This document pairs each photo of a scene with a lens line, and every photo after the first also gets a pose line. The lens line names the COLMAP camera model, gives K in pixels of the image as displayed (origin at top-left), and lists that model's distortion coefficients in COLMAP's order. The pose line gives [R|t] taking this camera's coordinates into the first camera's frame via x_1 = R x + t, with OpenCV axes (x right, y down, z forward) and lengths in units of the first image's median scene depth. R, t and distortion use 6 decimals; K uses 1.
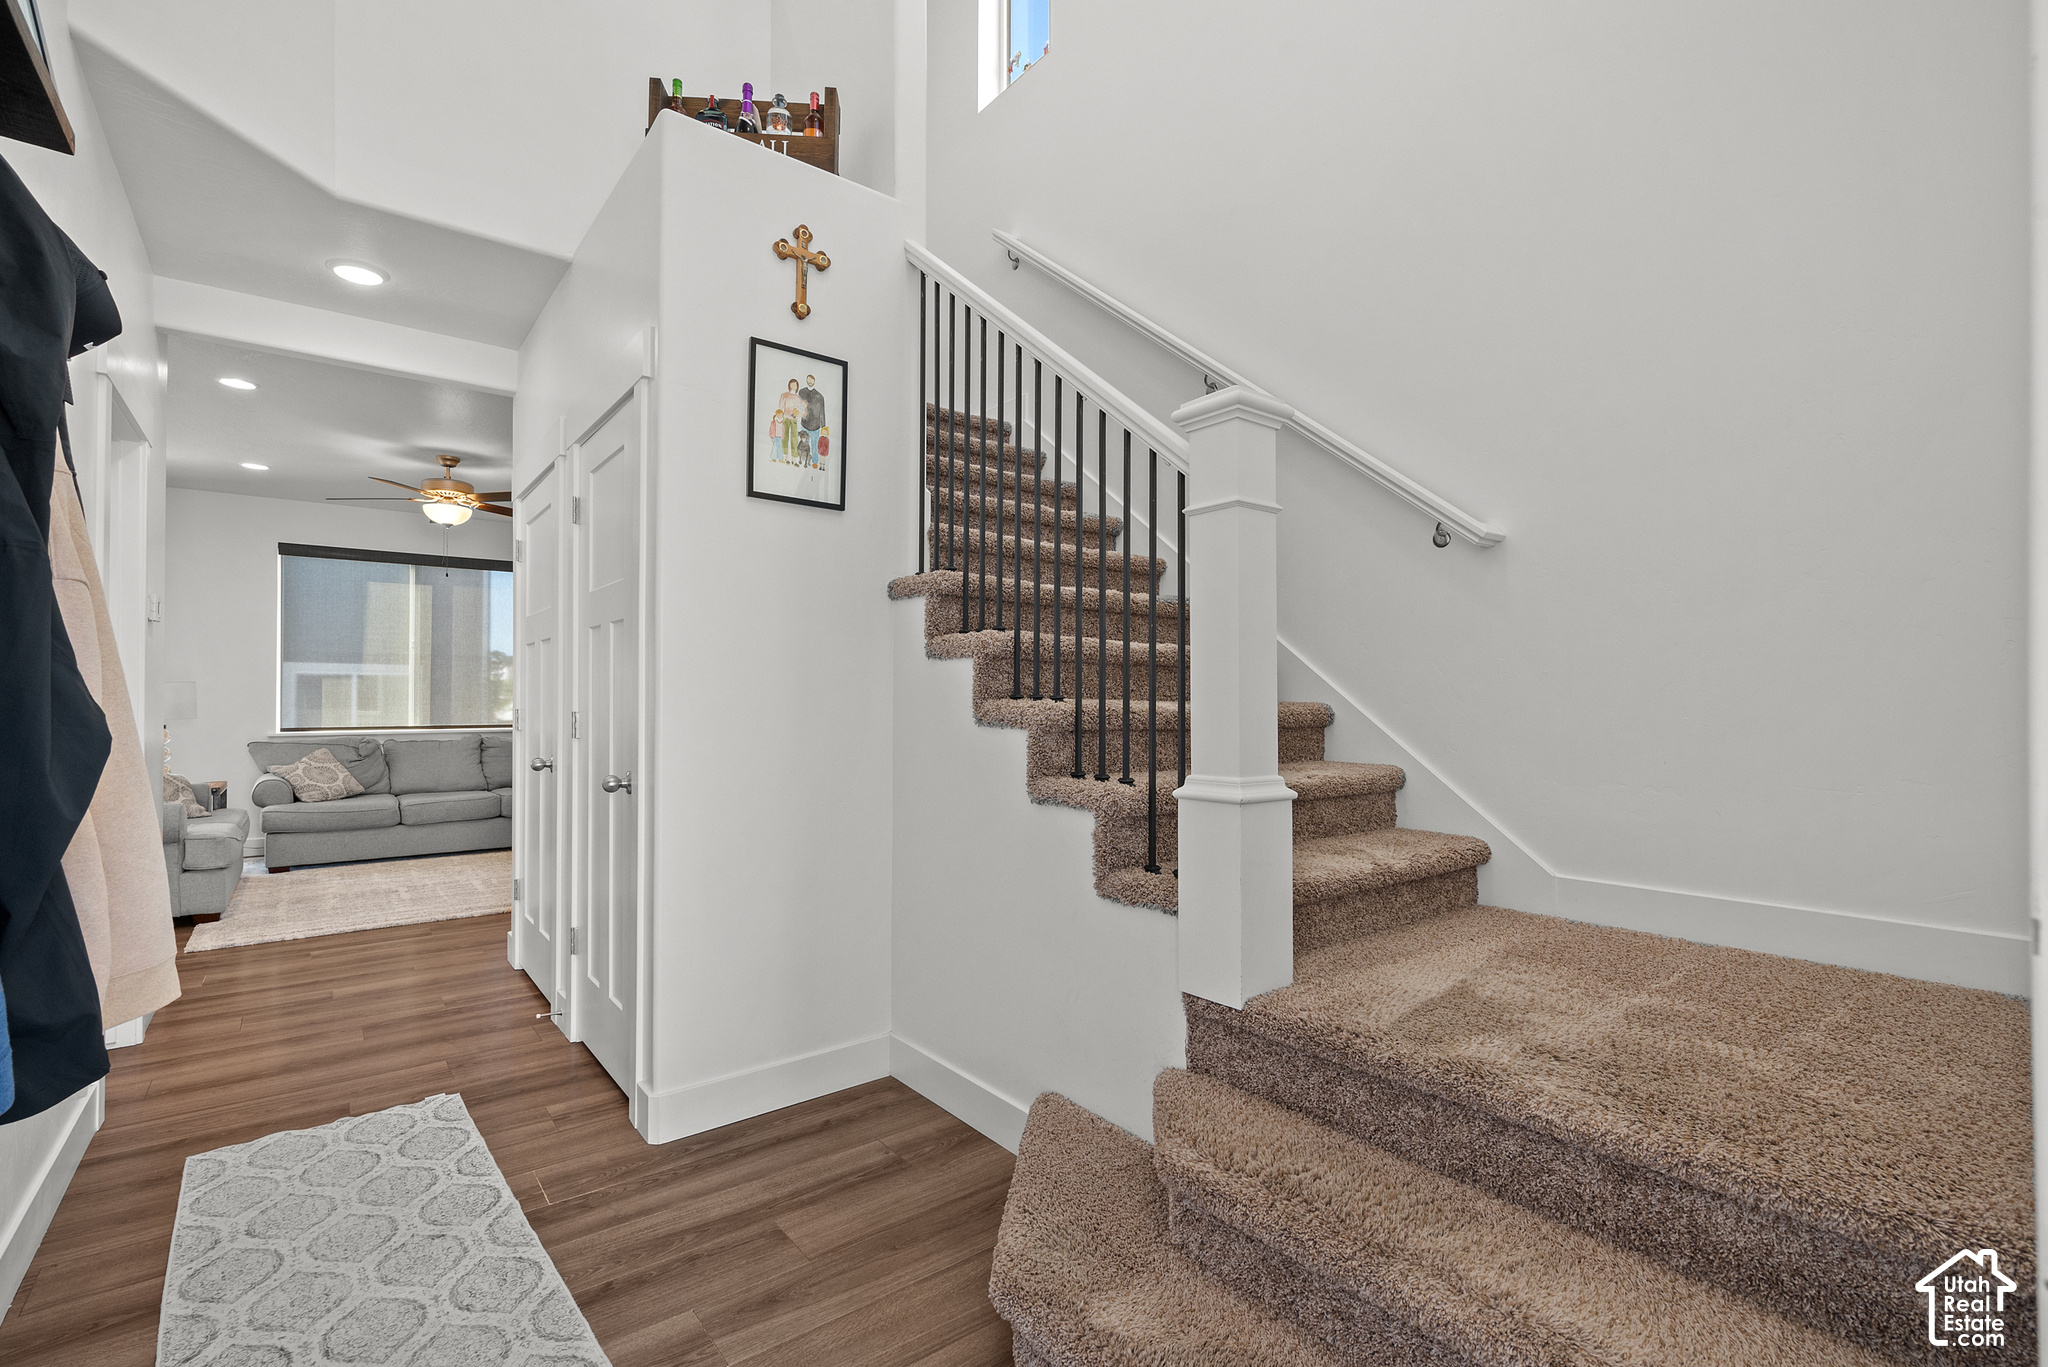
lens RADIAL K [[913.5, 0, 1034.6], [0, 913.5, 690.6], [0, 0, 1]] dist [0.002892, -0.000029]
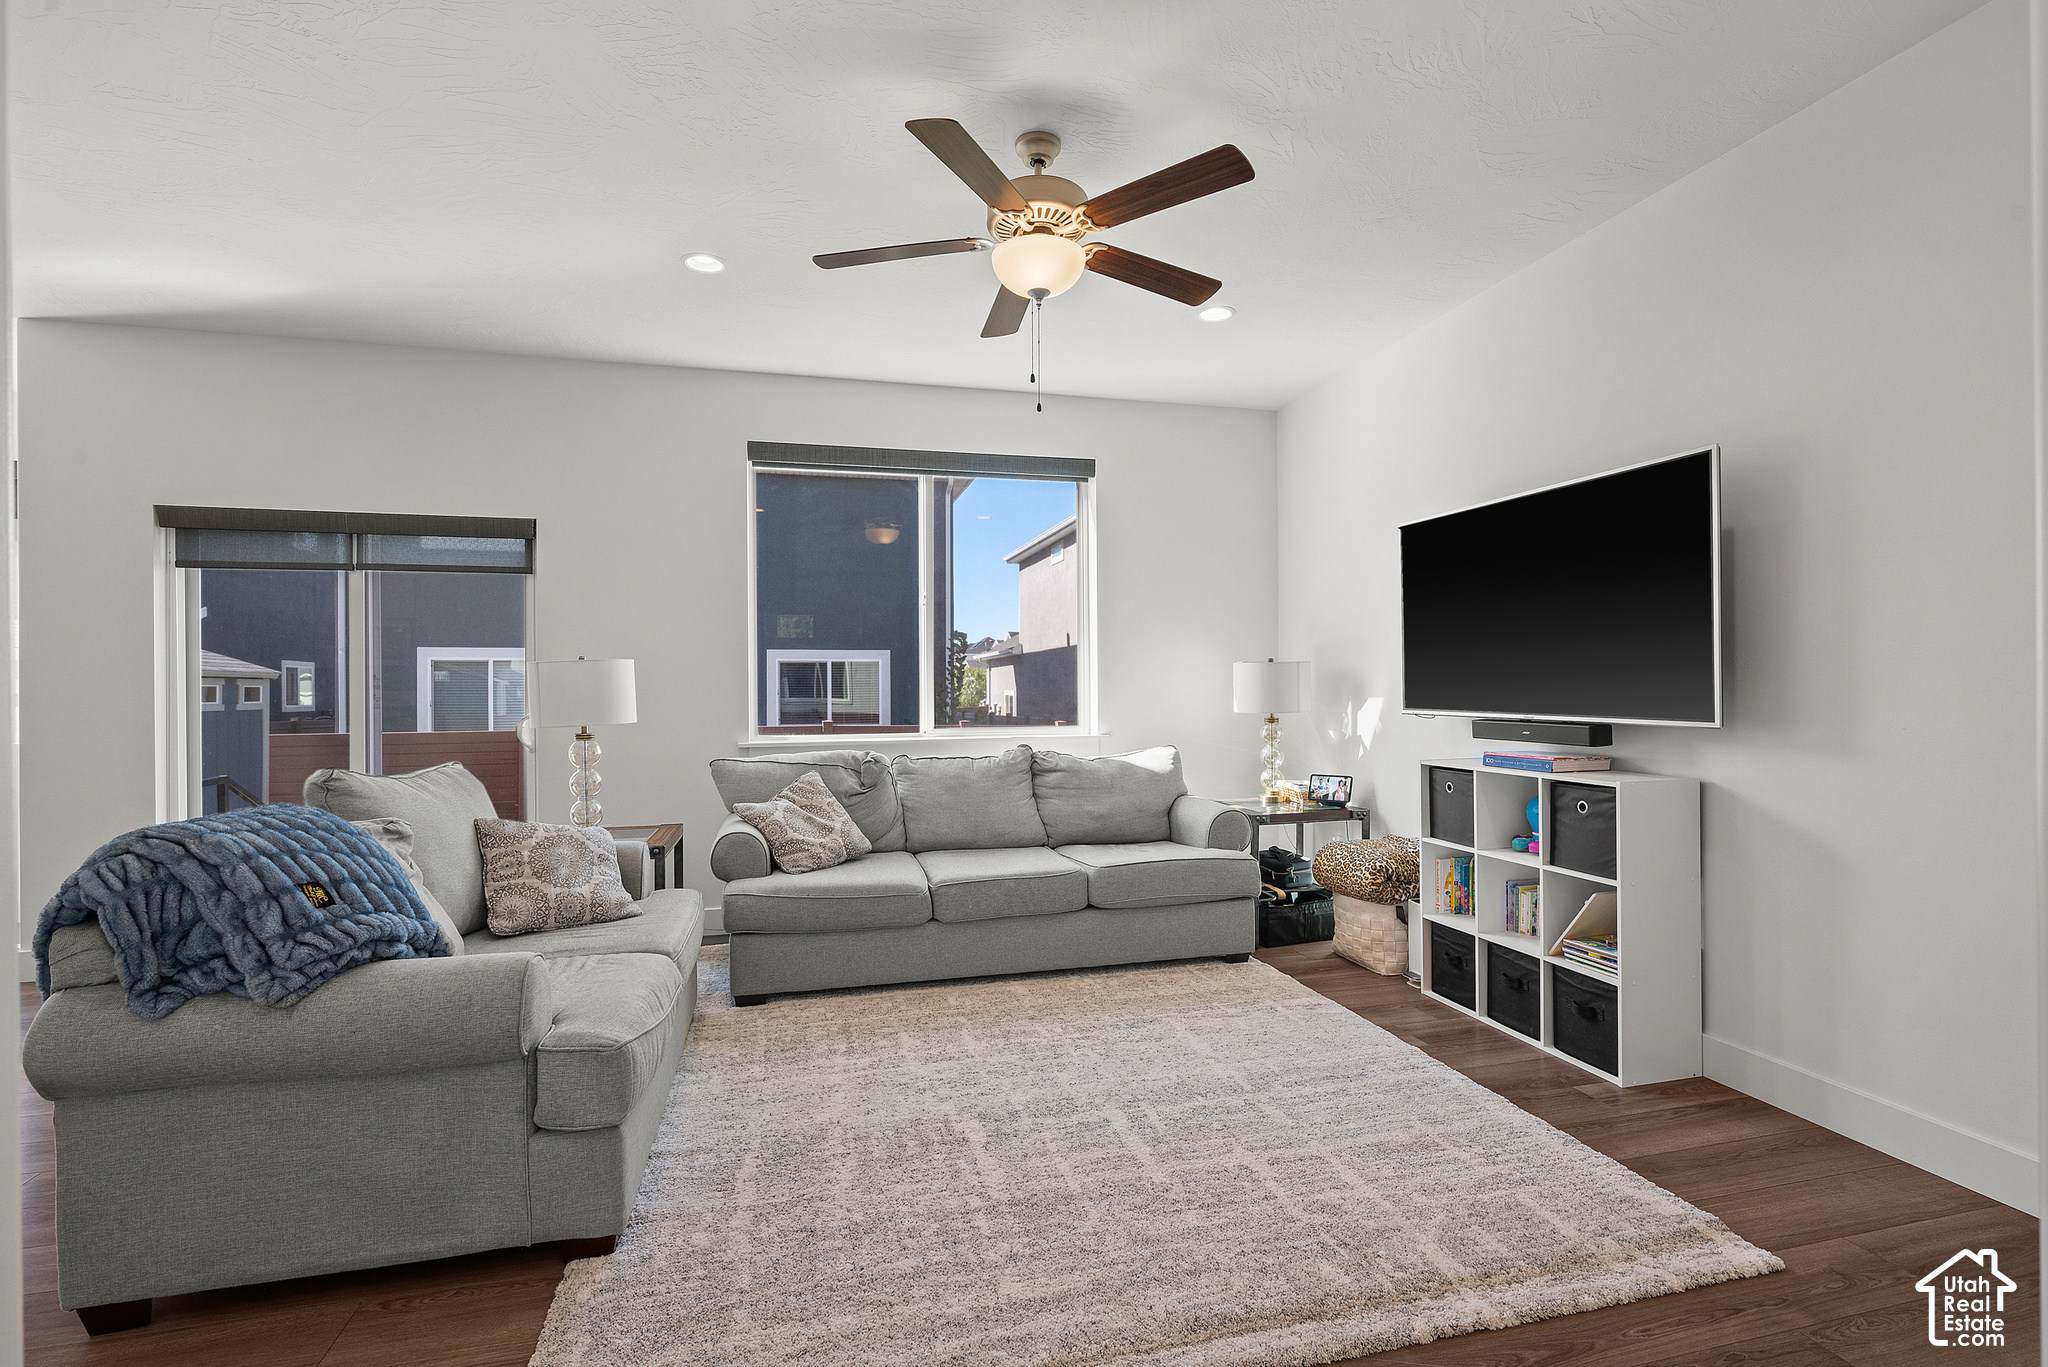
lens RADIAL K [[944.4, 0, 1032.1], [0, 944.4, 687.0], [0, 0, 1]] dist [-0.001573, -0.000321]
pose [[0.910927, -0.009609, -0.412456, -0.420060], [0.015342, 0.999826, 0.010588, 0.005134], [0.412282, -0.015973, 0.910916, 0.534988]]
